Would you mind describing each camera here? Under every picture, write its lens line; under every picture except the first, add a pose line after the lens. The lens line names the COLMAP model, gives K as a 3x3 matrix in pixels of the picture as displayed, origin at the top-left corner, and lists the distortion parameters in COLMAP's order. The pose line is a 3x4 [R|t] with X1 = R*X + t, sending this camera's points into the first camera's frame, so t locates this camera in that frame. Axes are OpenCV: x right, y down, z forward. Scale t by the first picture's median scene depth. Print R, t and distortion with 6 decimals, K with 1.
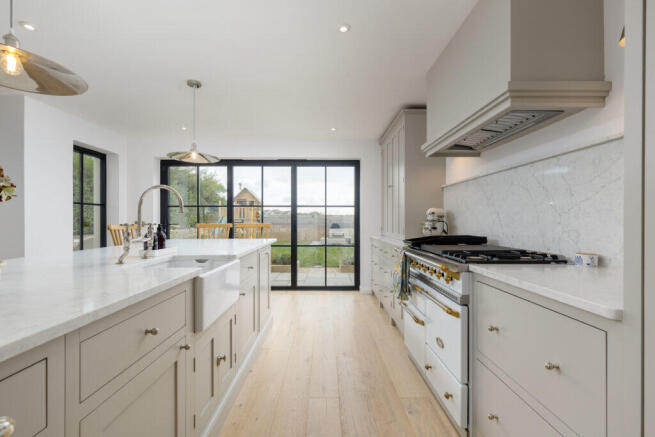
lens RADIAL K [[290.9, 0, 328.0], [0, 290.9, 219.6], [0, 0, 1]] dist [0.010595, -0.000006]
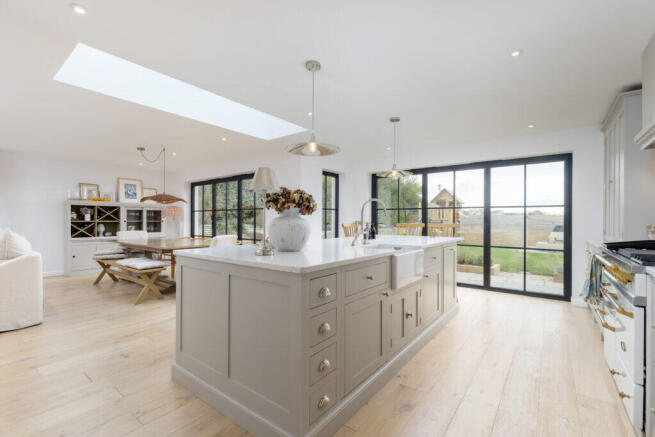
lens RADIAL K [[290.9, 0, 328.0], [0, 290.9, 219.6], [0, 0, 1]] dist [0.010595, -0.000006]
pose [[0.786536, 0.003311, -0.617536, 0.091269], [-0.004449, 0.999990, -0.000305, -0.000624], [0.617529, 0.002987, 0.786542, -0.171189]]
